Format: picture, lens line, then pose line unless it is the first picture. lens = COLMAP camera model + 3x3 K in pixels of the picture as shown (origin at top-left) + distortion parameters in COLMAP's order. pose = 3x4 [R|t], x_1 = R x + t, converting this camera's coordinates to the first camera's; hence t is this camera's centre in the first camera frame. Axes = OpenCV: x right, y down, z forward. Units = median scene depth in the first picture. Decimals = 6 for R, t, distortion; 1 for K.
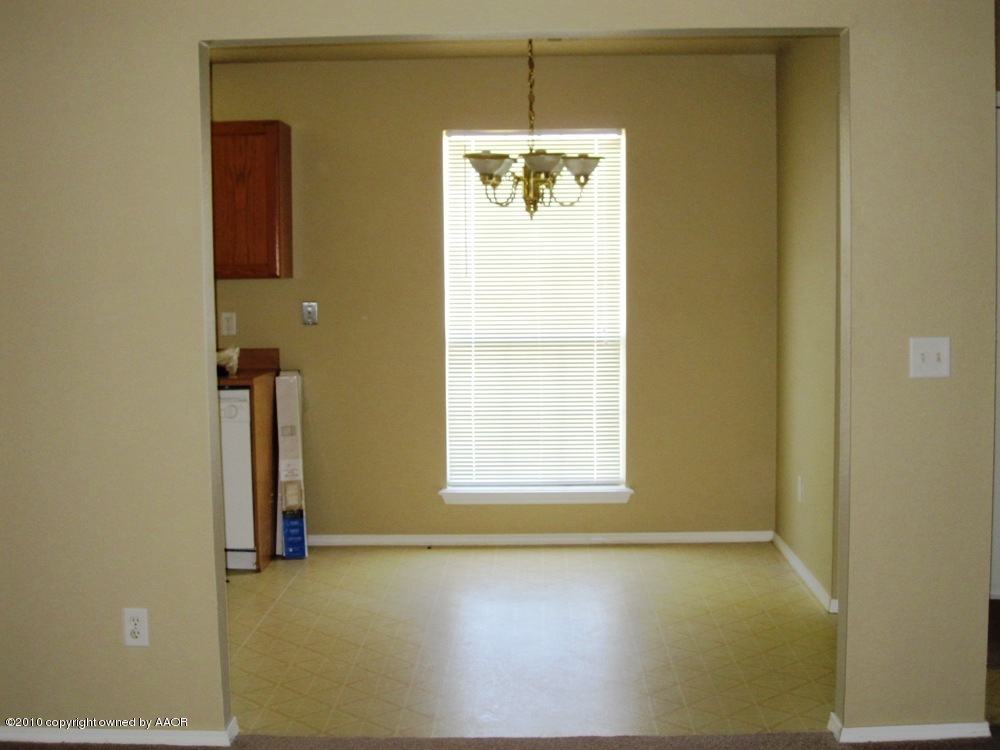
lens RADIAL K [[1323.1, 0, 500.0], [0, 1323.1, 375.0], [0, 0, 1]] dist [-0.151383, 0.034509]
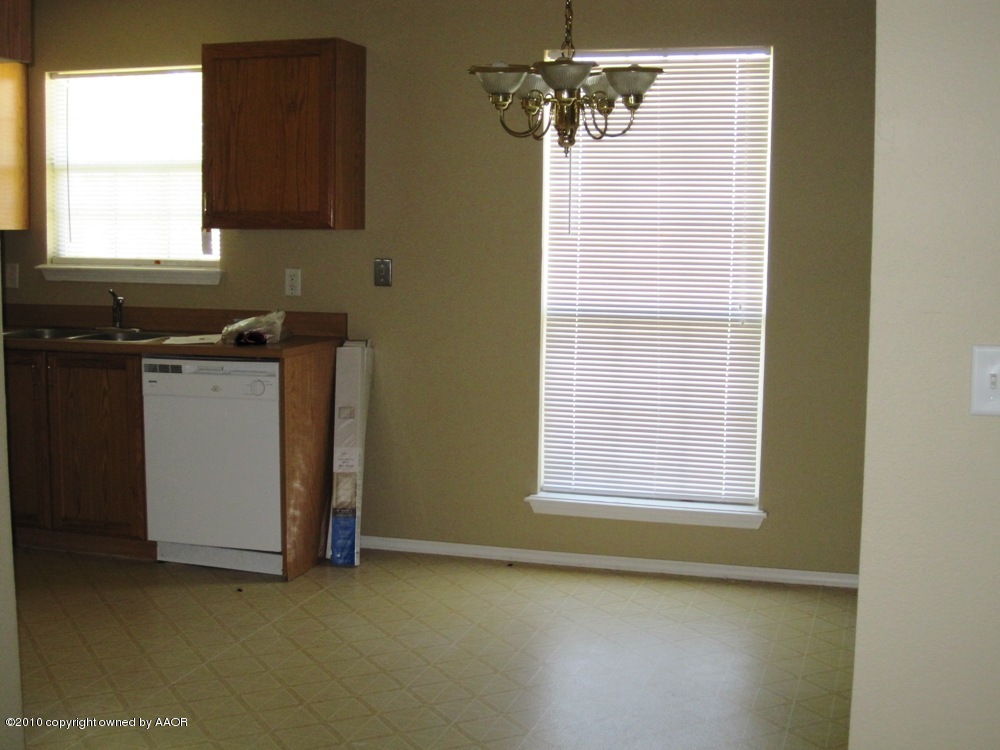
lens RADIAL K [[1323.1, 0, 500.0], [0, 1323.1, 375.0], [0, 0, 1]] dist [-0.151383, 0.034509]
pose [[0.963833, 0.050715, -0.261638, 0.150542], [-0.042984, 0.998456, 0.035190, -0.015138], [0.263018, -0.022671, 0.964524, 0.219452]]
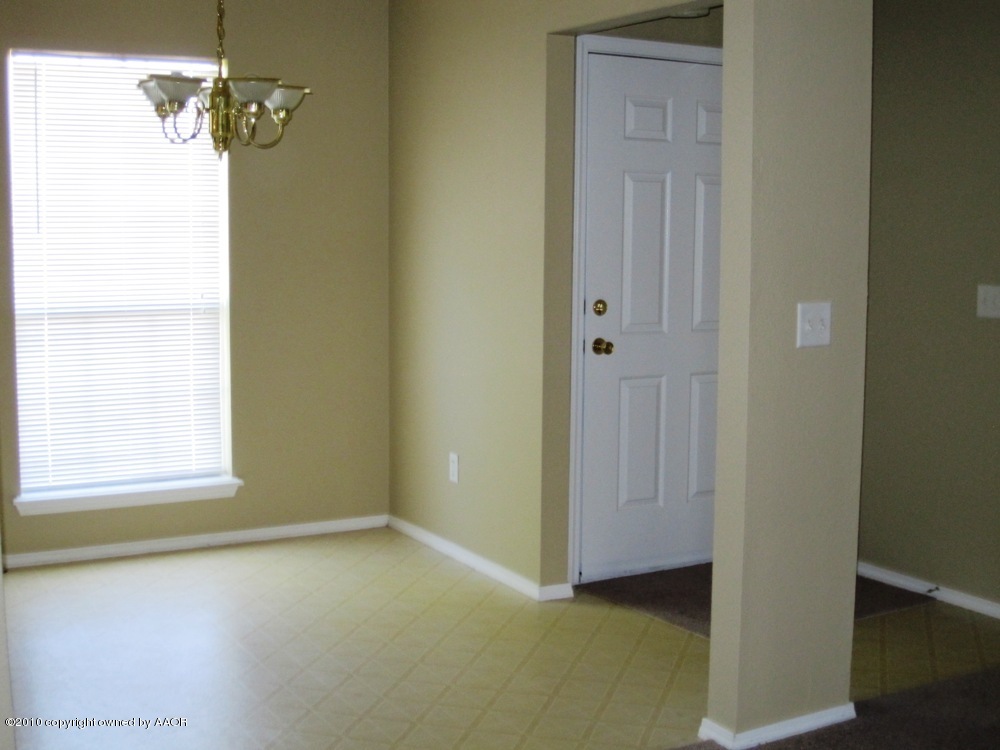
lens RADIAL K [[1323.1, 0, 500.0], [0, 1323.1, 375.0], [0, 0, 1]] dist [-0.151383, 0.034509]
pose [[0.858200, -0.040881, 0.511685, -0.195597], [0.024976, 0.998968, 0.037924, -0.010558], [-0.512708, -0.019767, 0.858336, 0.179057]]
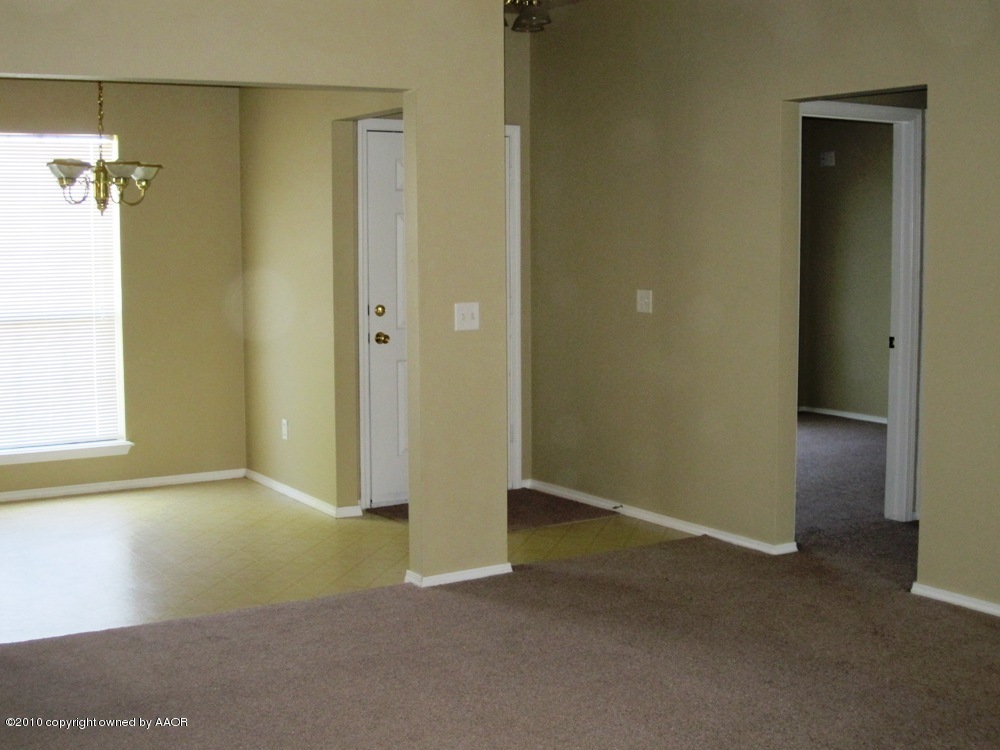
lens RADIAL K [[1323.1, 0, 500.0], [0, 1323.1, 375.0], [0, 0, 1]] dist [-0.151383, 0.034509]
pose [[0.837306, -0.049333, 0.544504, -0.261828], [0.039689, 0.998778, 0.029459, 0.005703], [-0.545291, -0.003055, 0.838241, -0.157541]]
